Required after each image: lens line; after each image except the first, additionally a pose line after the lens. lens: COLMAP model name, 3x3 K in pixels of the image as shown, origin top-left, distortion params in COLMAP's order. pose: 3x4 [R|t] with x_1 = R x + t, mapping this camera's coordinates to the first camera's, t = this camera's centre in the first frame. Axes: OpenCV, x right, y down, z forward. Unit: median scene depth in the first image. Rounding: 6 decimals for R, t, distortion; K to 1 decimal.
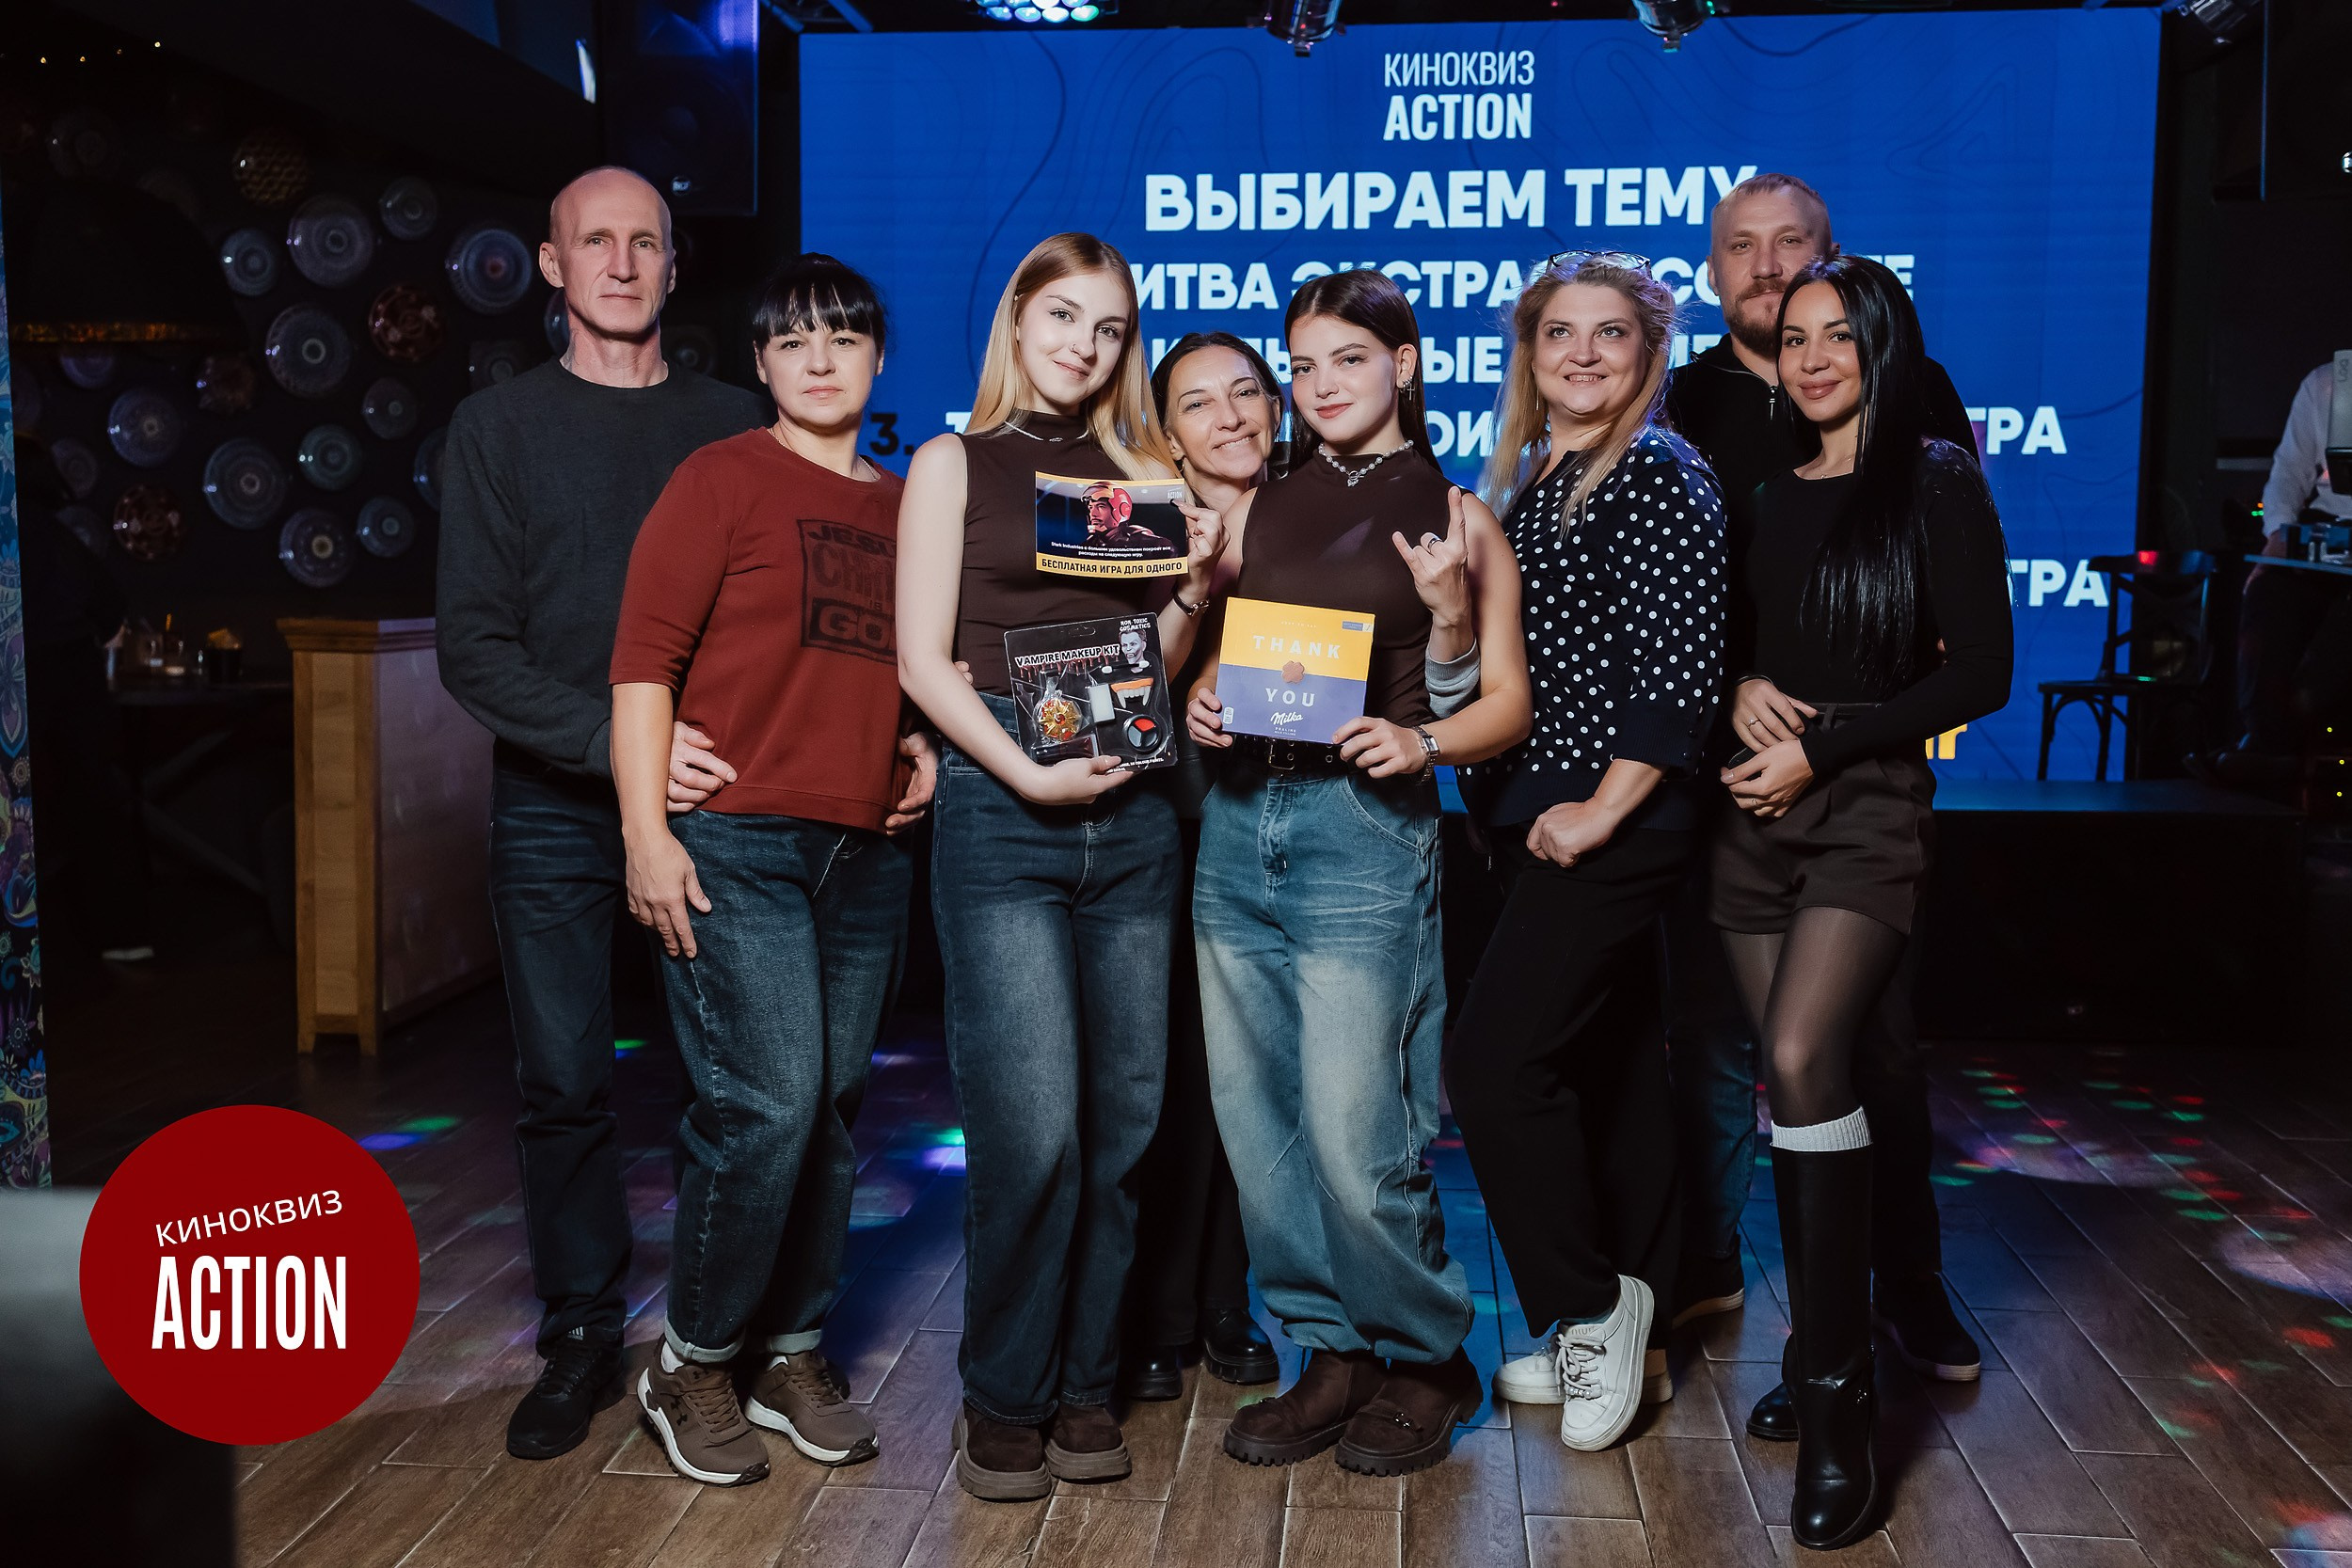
lens RADIAL K [[2451.4, 0, 1186.3], [0, 2451.4, 781.0], [0, 0, 1]] dist [0.008494, 0.000000]
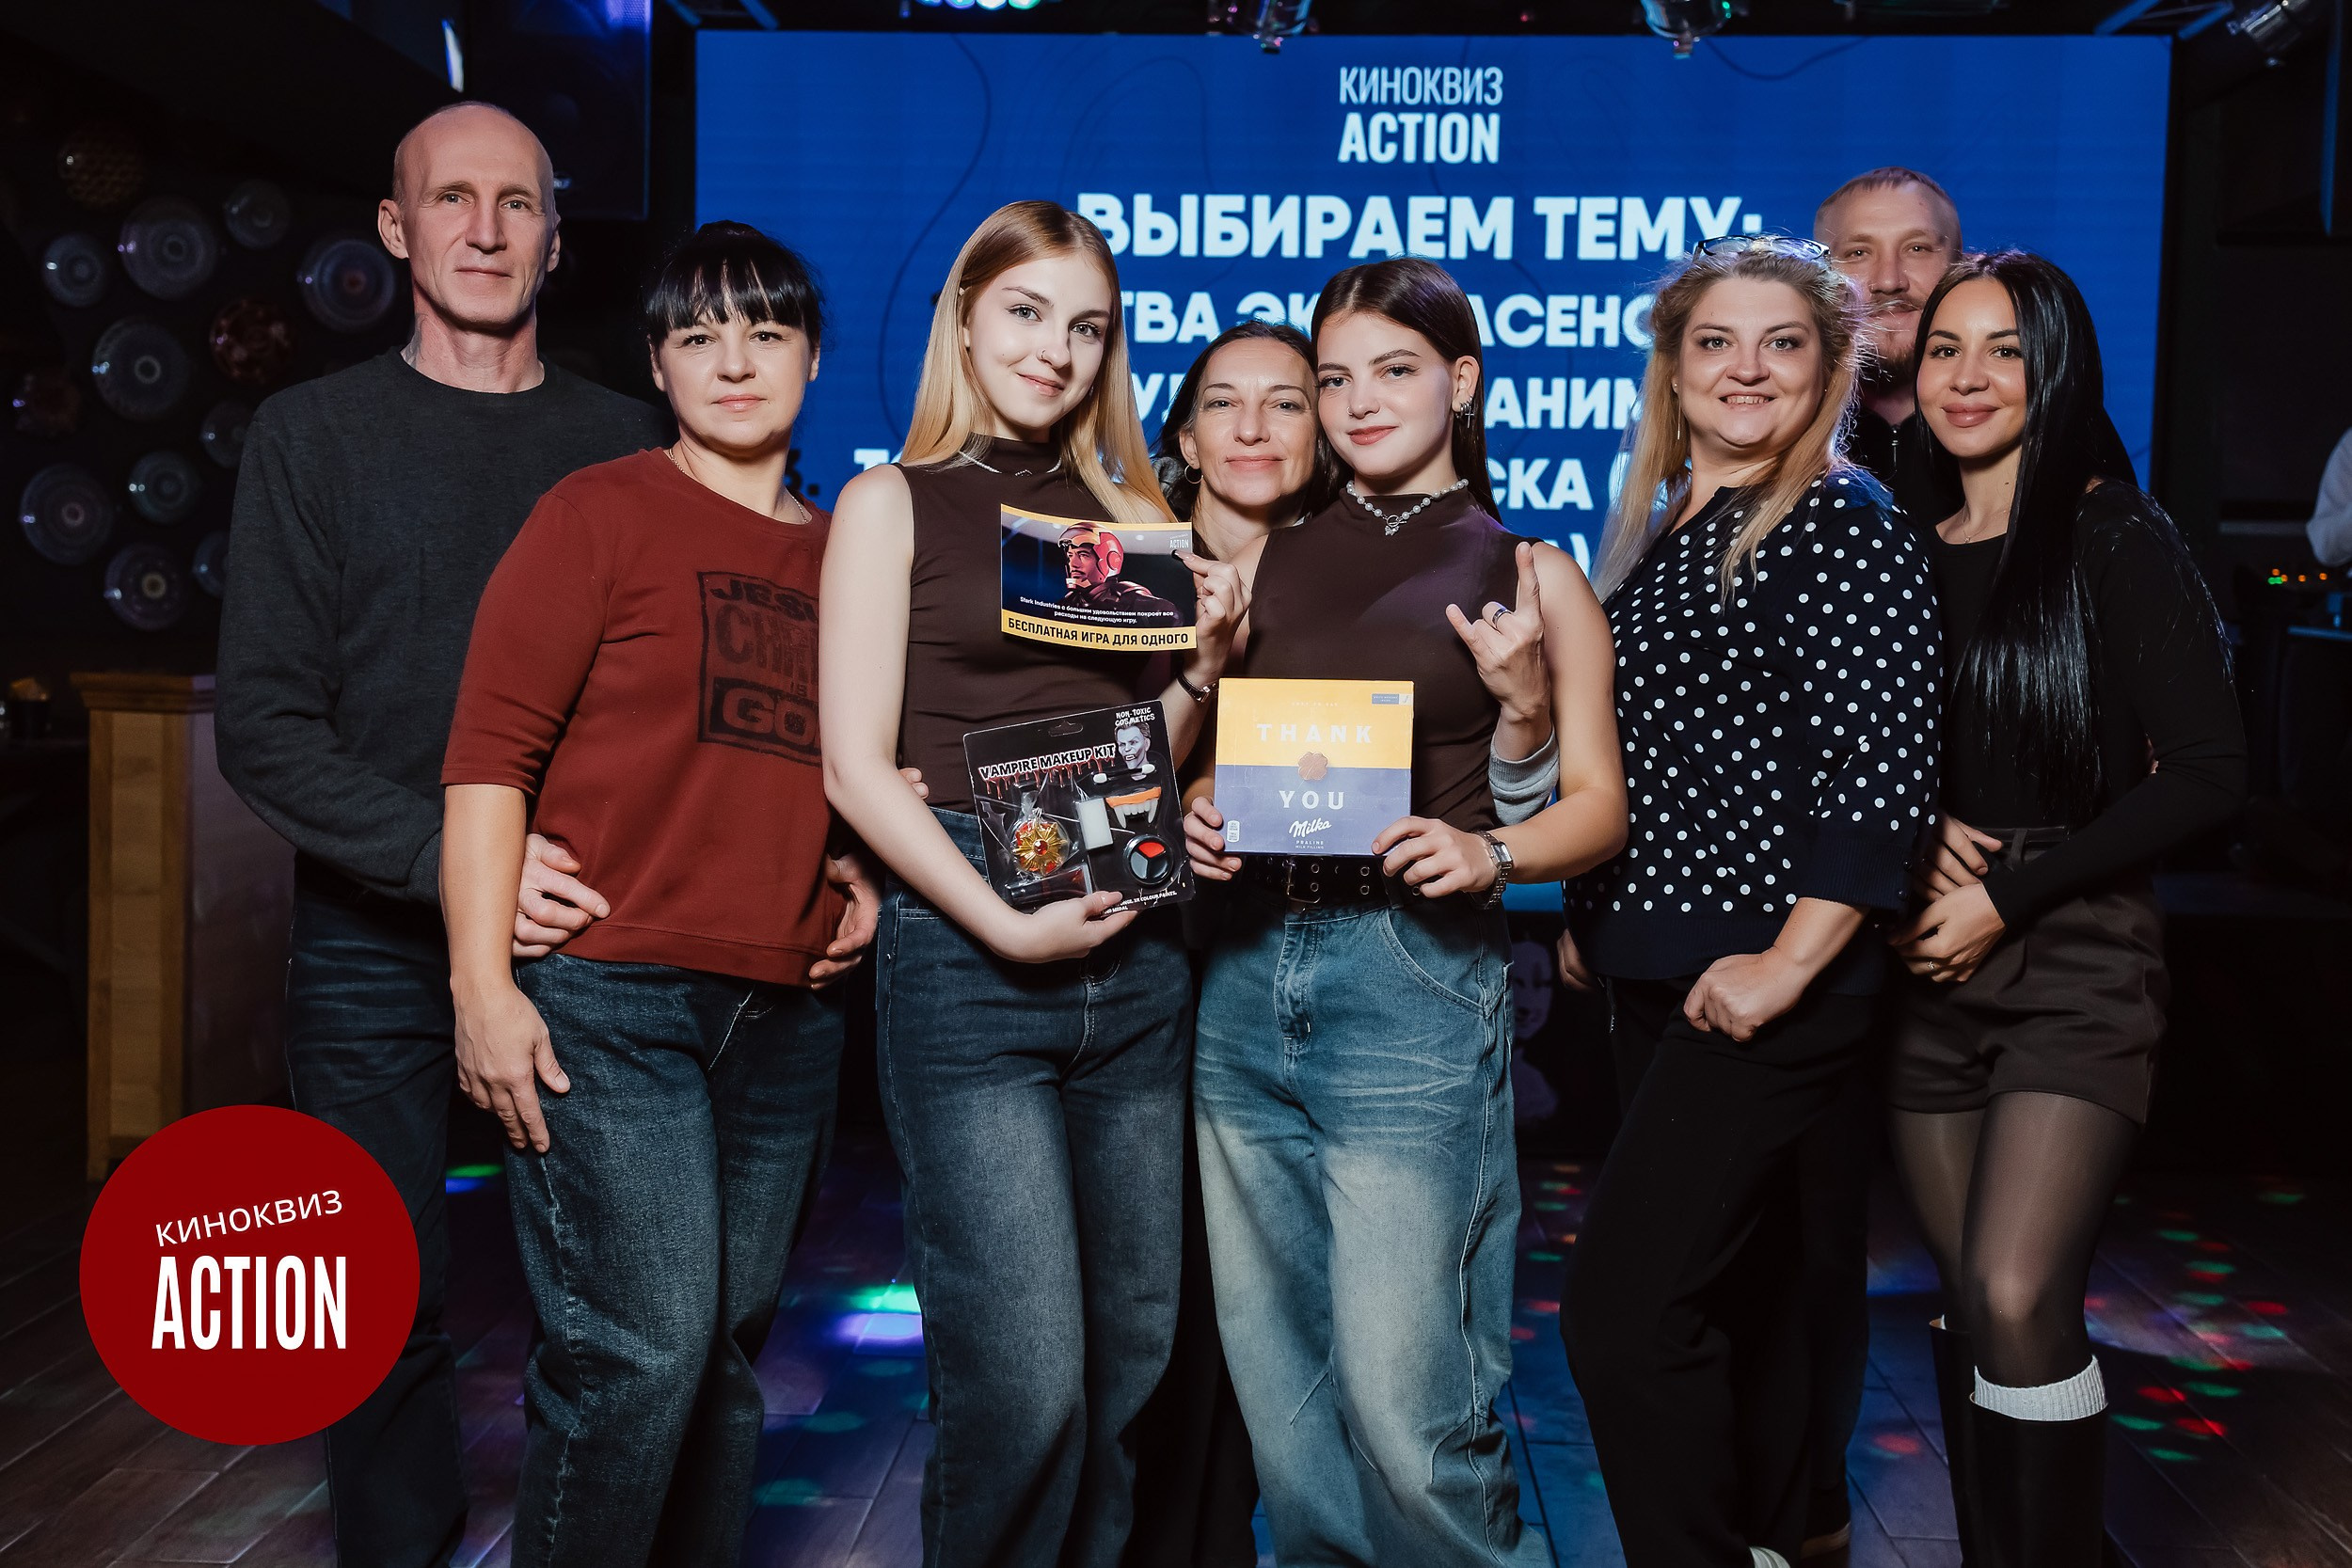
lens RADIAL K [[2451.4, 0, 1182.3], [0, 2451.4, 789.8], [0, 0, 1]] dist [0.008494, 0.000000]
pose [[0.998916, 0.011986, 0.044988, -0.036780], [-0.011234, 0.999794, -0.016924, -0.024641], [-0.045181, 0.016401, 0.998844, 0.212809]]
